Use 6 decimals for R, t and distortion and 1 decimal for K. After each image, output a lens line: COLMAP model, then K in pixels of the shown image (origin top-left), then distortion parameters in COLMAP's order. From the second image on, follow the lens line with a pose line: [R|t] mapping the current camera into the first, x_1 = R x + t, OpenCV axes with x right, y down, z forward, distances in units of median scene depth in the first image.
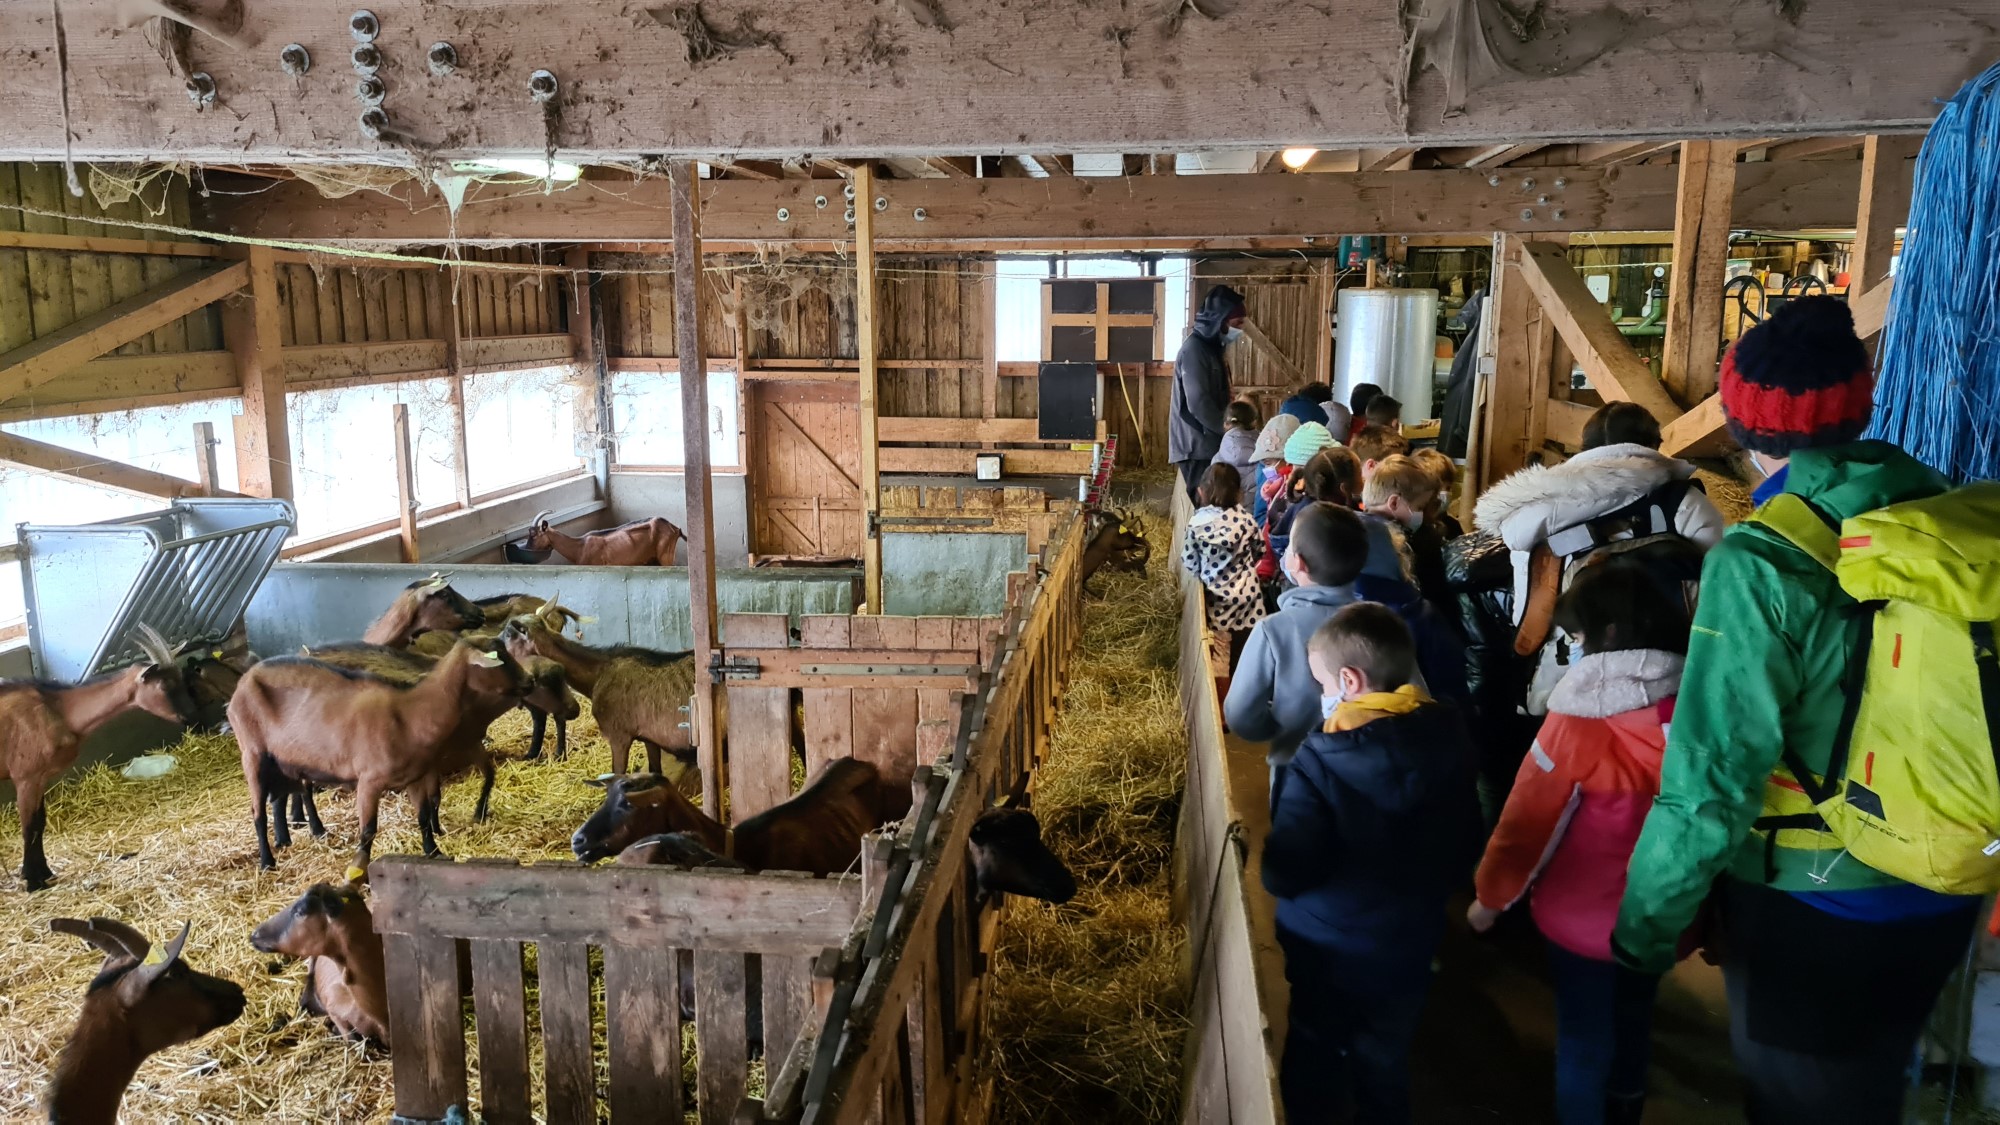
lens RADIAL K [[1493.1, 0, 990.0], [0, 1493.1, 555.8], [0, 0, 1]] dist [0.063733, -0.040100]
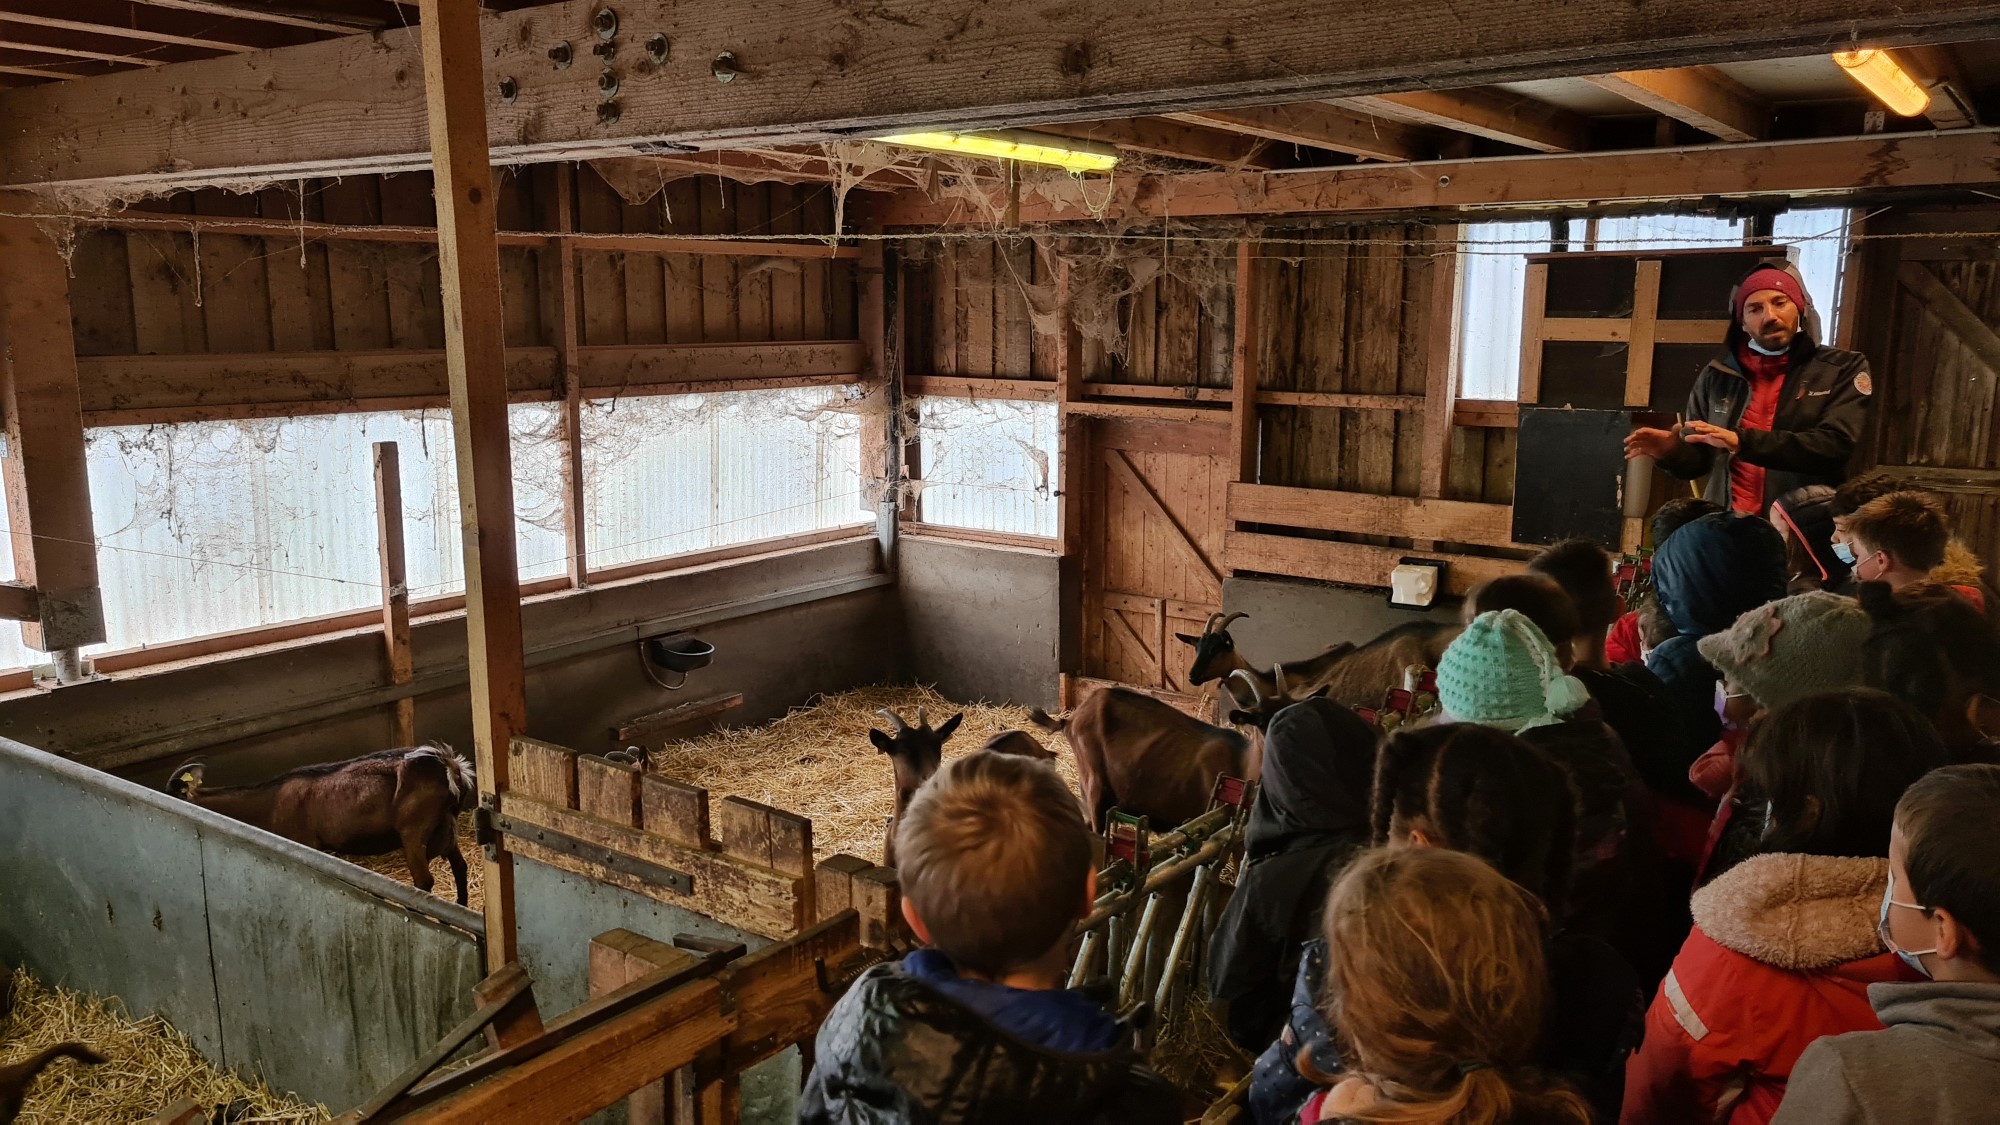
lens RADIAL K [[1490.4, 0, 985.4], [0, 1490.4, 569.4], [0, 0, 1]] dist [0.057906, -0.033783]
pose [[0.868672, 0.092797, -0.486619, 0.136597], [-0.088984, 0.995550, 0.031002, -0.068332], [0.487330, 0.016370, 0.873064, 0.417244]]
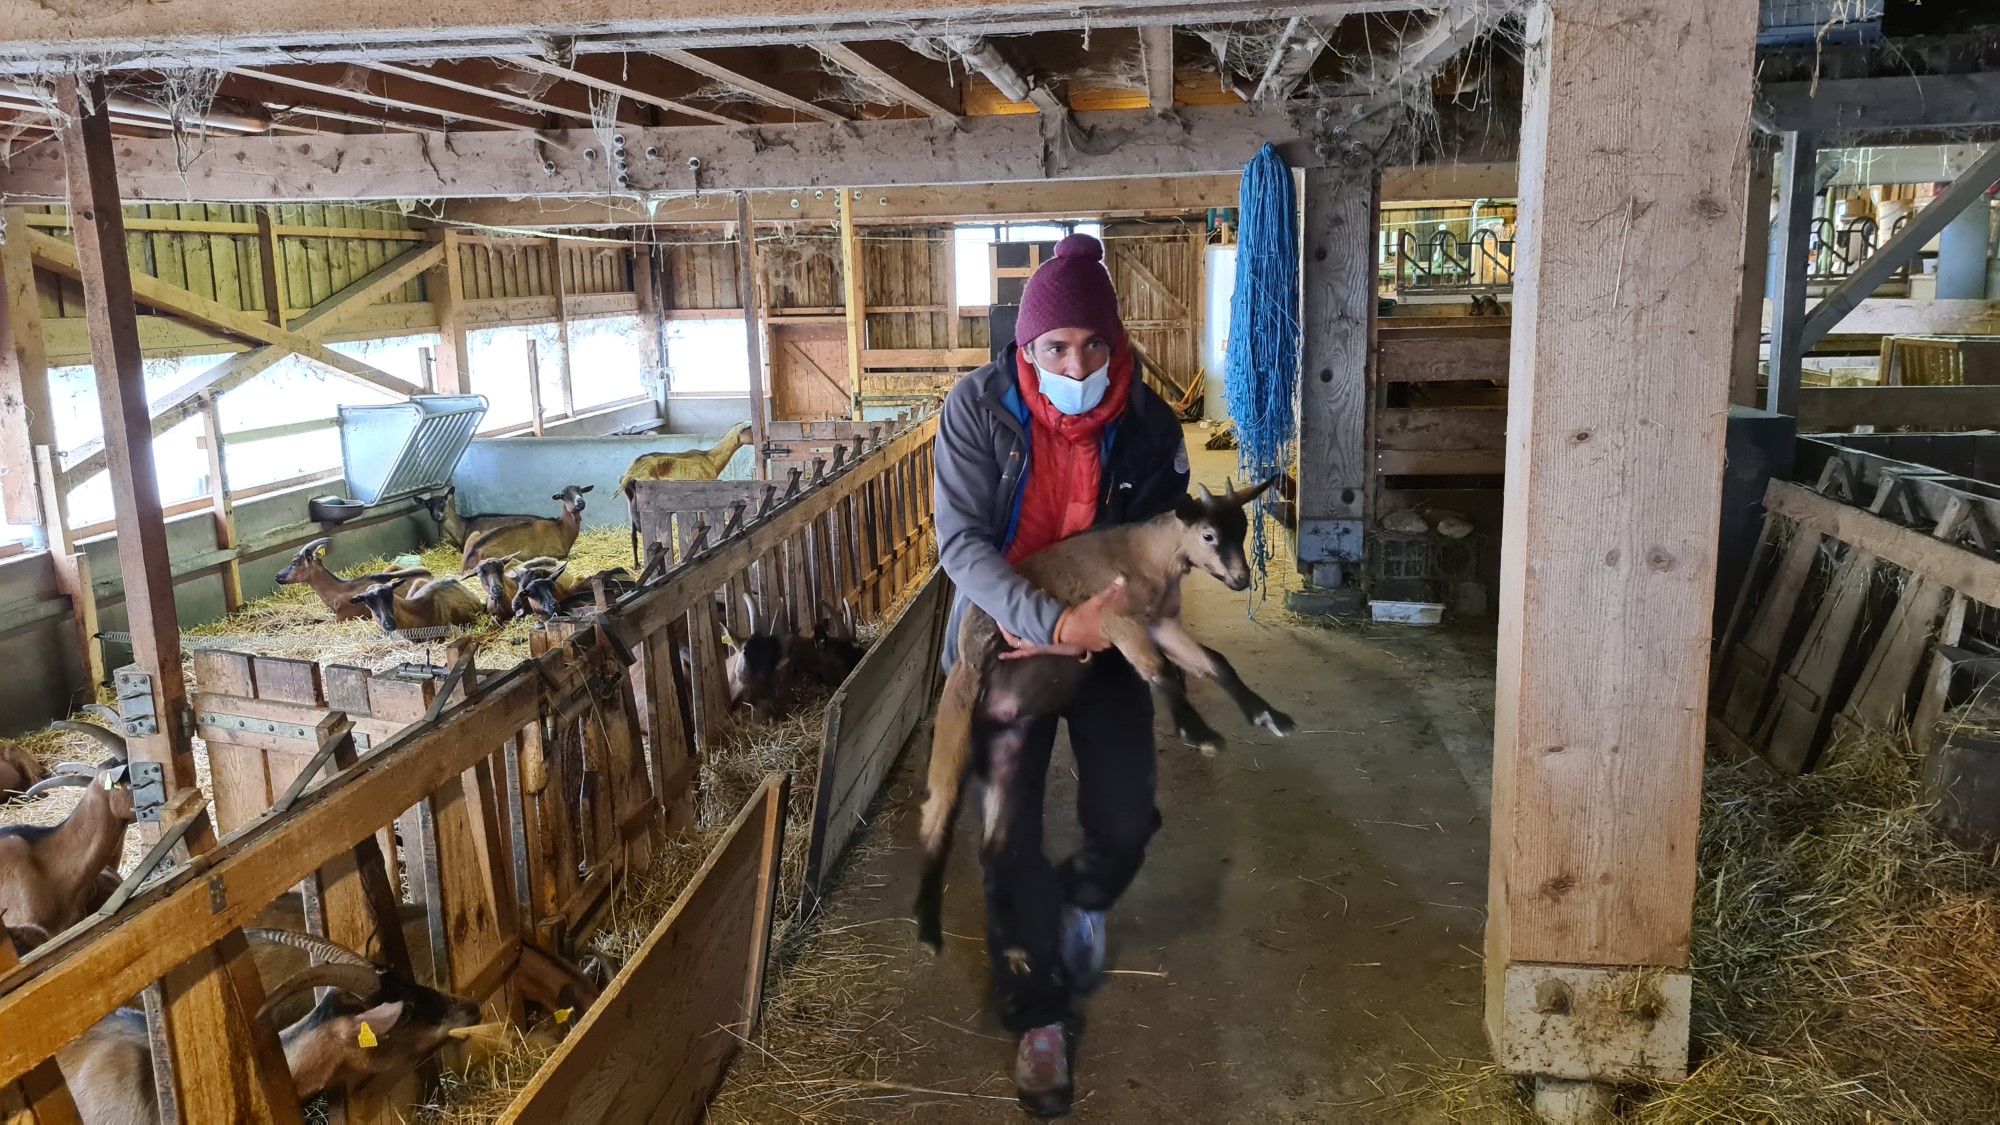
lens RADIAL K [[1499.2, 0, 1001.6], [0, 1499.2, 551.8], [0, 0, 1]] dist [0.046913, -0.020629]
pose [[0.999760, -0.021239, -0.005397, 0.046298], [0.021333, 0.999609, 0.018075, 0.065683], [0.005011, -0.018186, 0.999822, -0.338302]]
